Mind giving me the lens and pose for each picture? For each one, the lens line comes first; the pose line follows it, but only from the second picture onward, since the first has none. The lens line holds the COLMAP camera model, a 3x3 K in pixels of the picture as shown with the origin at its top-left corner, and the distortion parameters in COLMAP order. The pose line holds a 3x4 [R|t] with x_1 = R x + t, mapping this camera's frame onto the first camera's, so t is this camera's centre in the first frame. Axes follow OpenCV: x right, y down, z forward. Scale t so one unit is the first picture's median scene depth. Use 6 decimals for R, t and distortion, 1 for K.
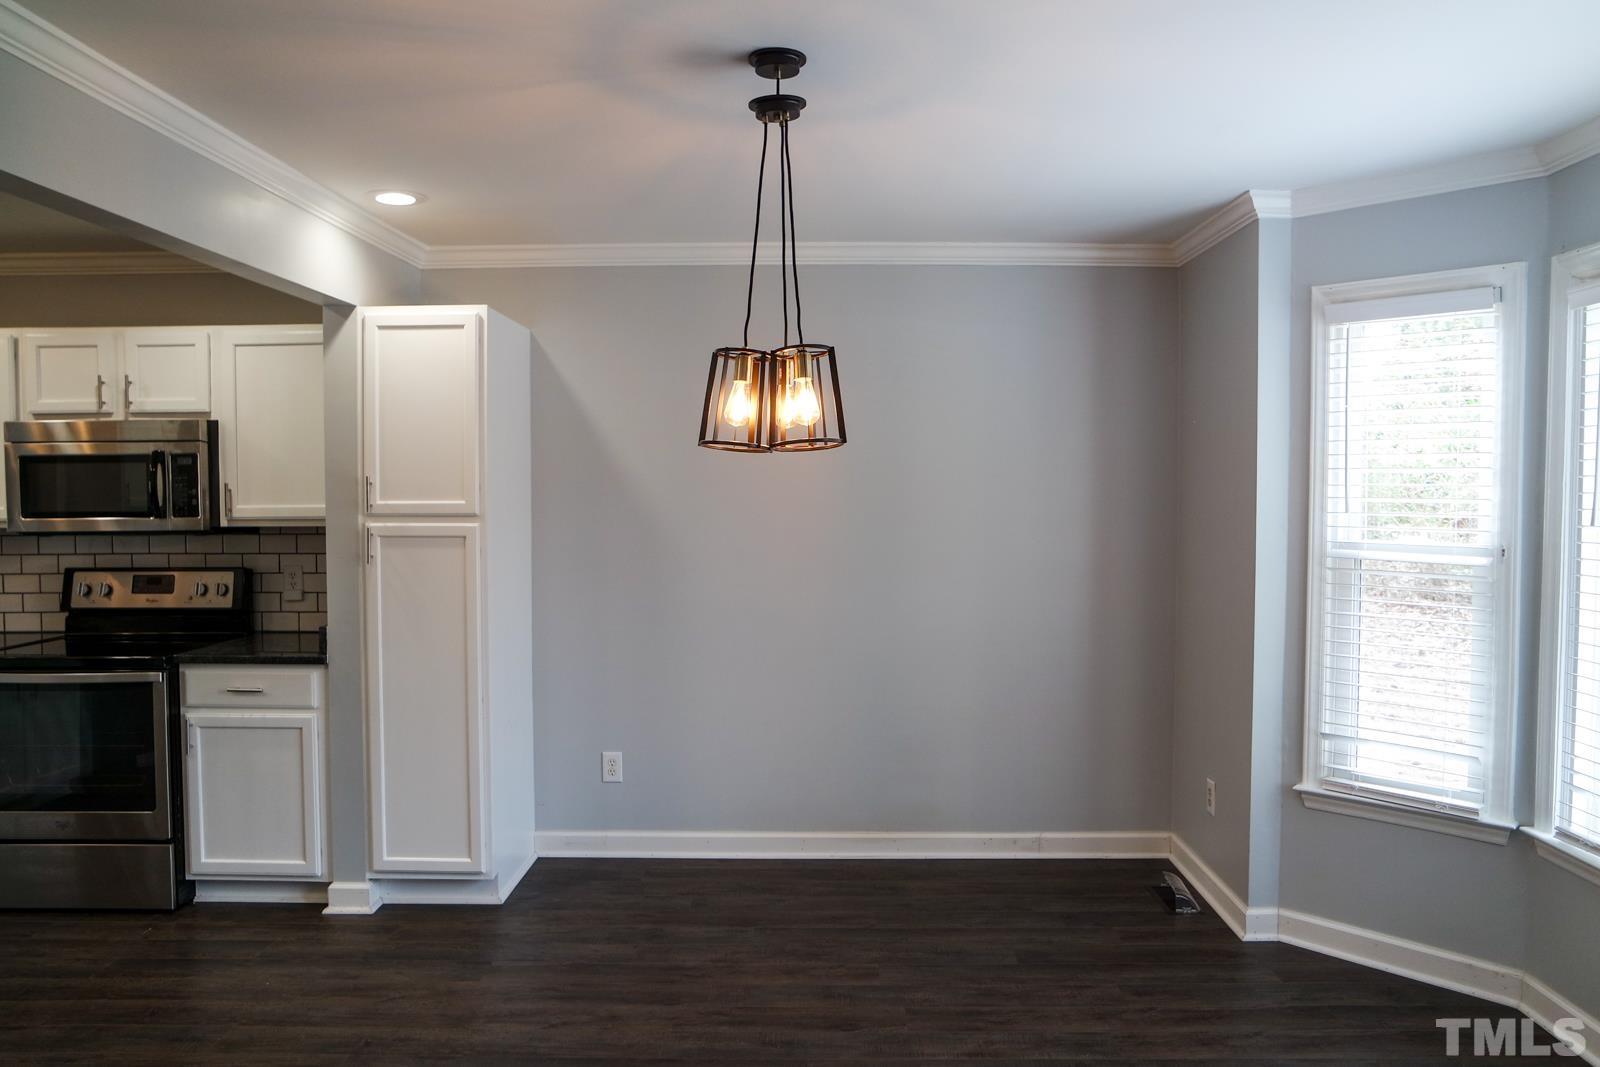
lens RADIAL K [[1117.4, 0, 820.7], [0, 1117.4, 530.3], [0, 0, 1]] dist [-0.098775, 0.074728]
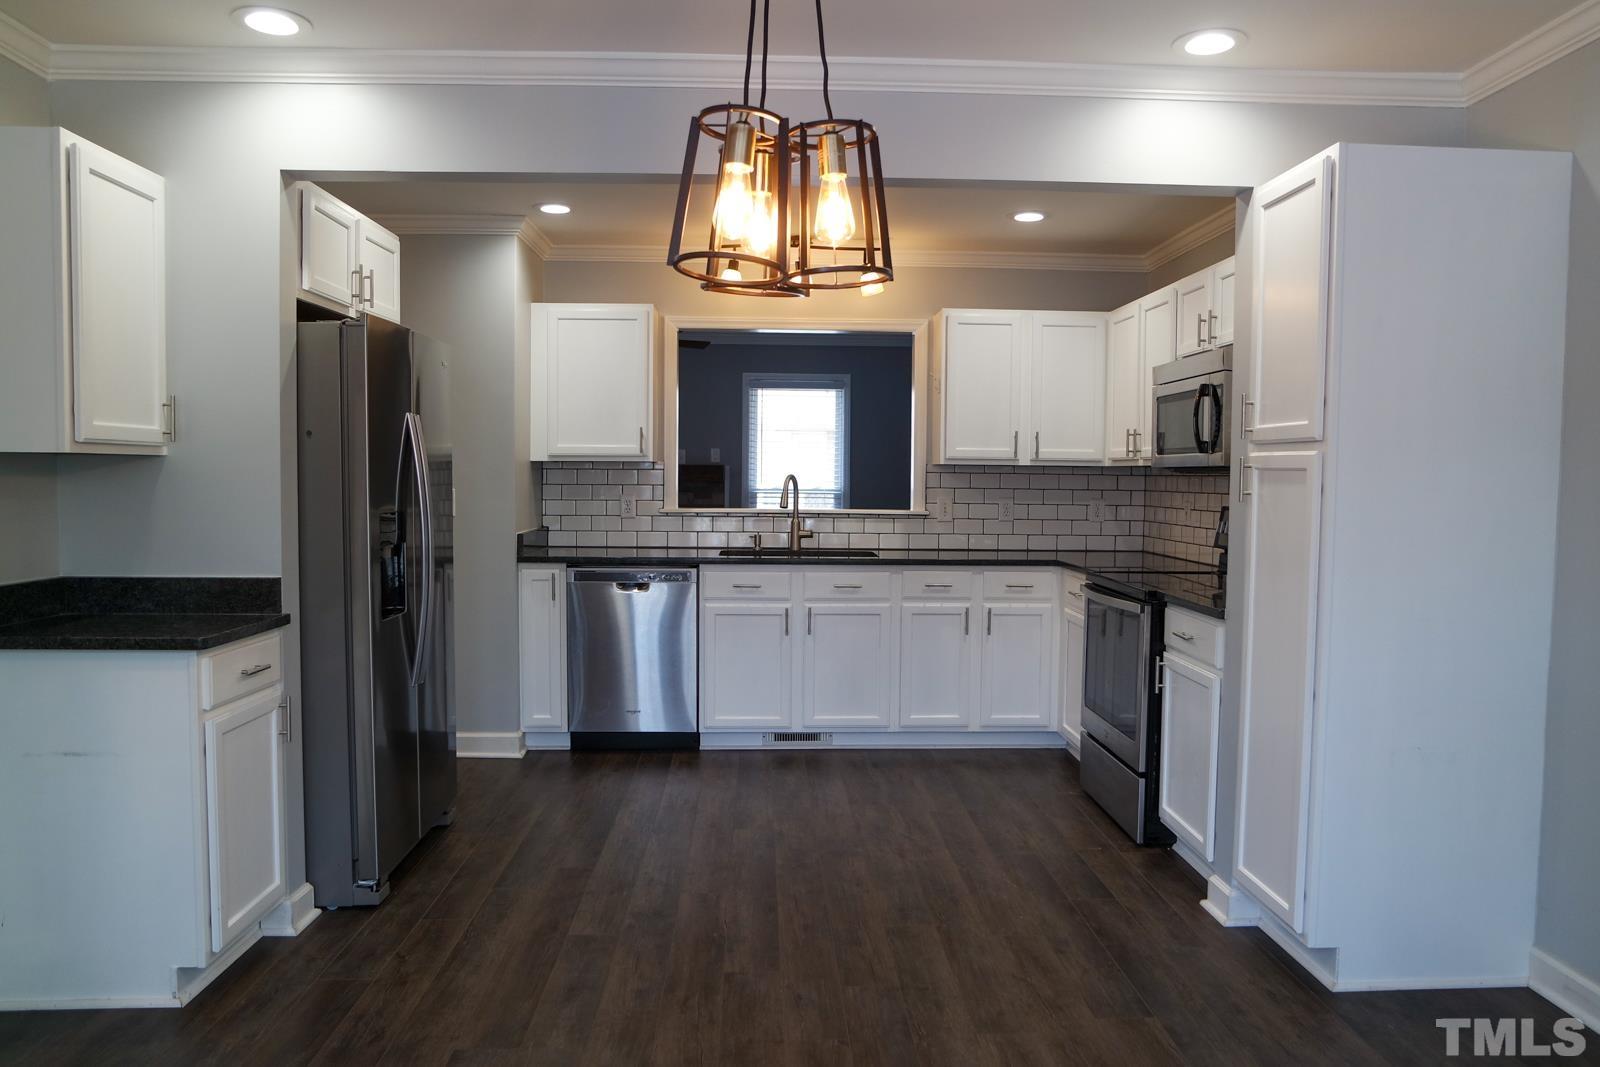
lens RADIAL K [[1126.9, 0, 800.0], [0, 1126.9, 533.5], [0, 0, 1]] dist [-0.112473, 0.072256]
pose [[0.048269, 0.059577, -0.997056, 0.381517], [-0.046193, 0.997285, 0.057354, 0.020967], [0.997766, 0.043289, 0.050890, 0.616980]]
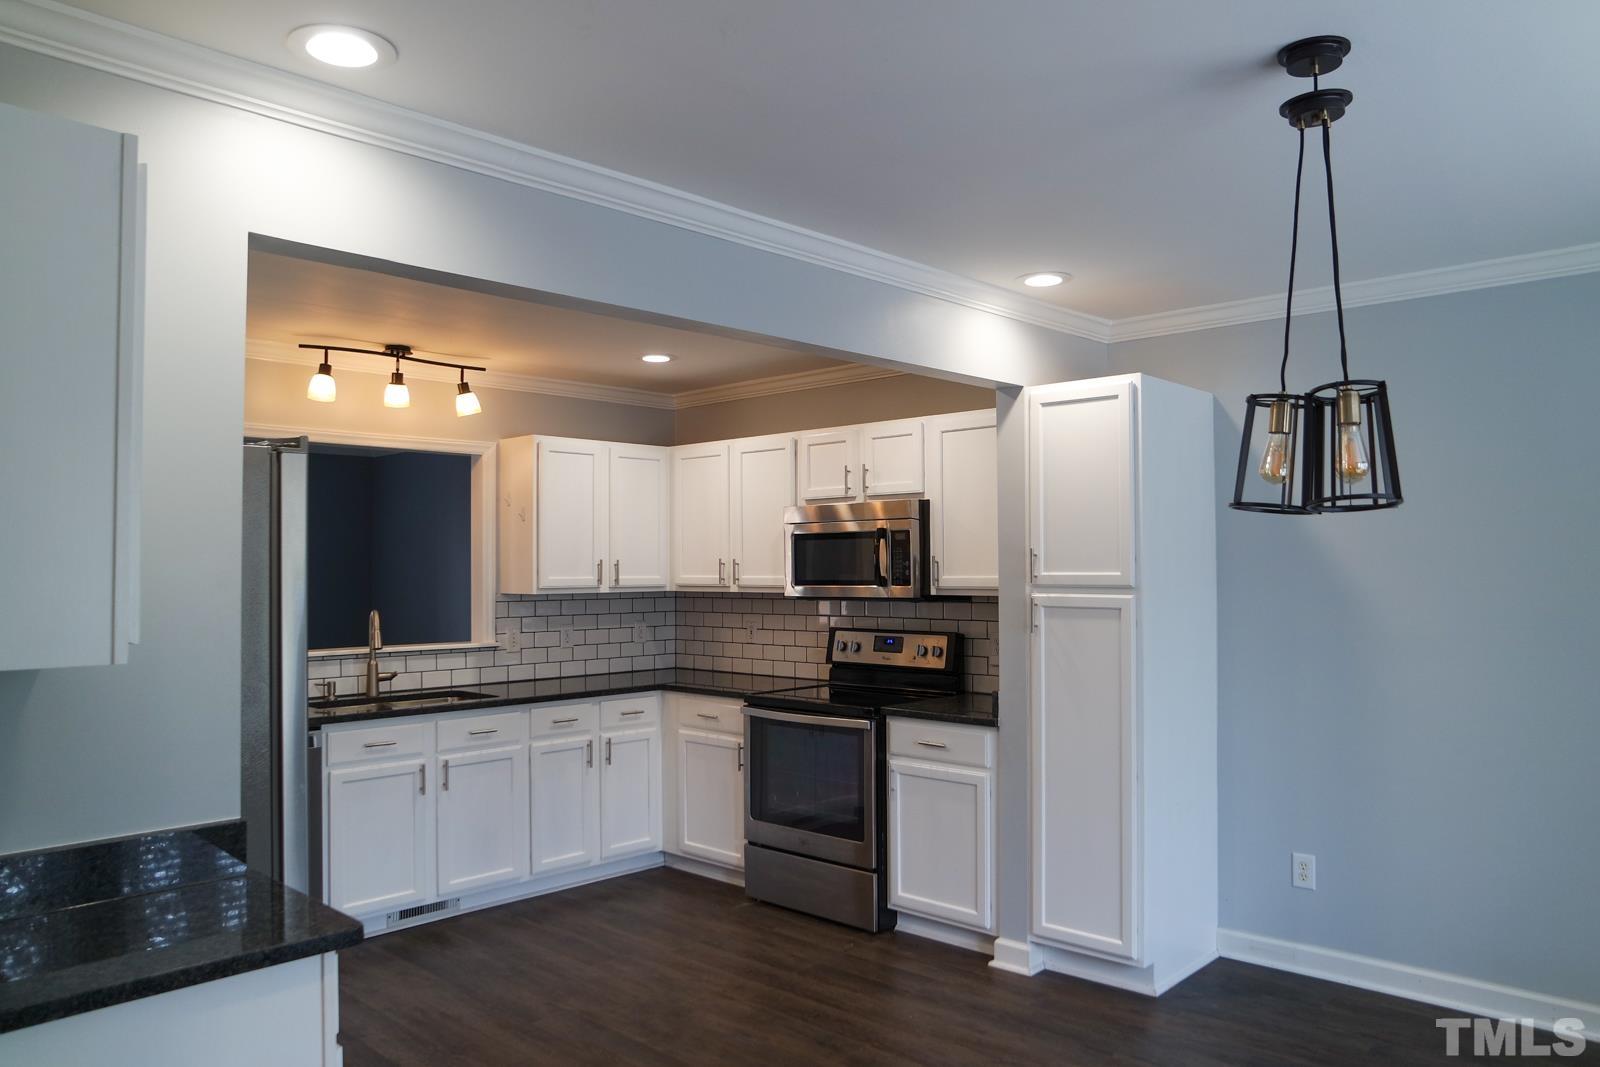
lens RADIAL K [[1117.4, 0, 820.7], [0, 1117.4, 530.3], [0, 0, 1]] dist [-0.098775, 0.074728]
pose [[0.737669, -0.022514, -0.674788, 0.145866], [-0.022325, 0.998084, -0.057706, -0.000878], [0.674794, 0.057633, 0.735752, 0.088988]]
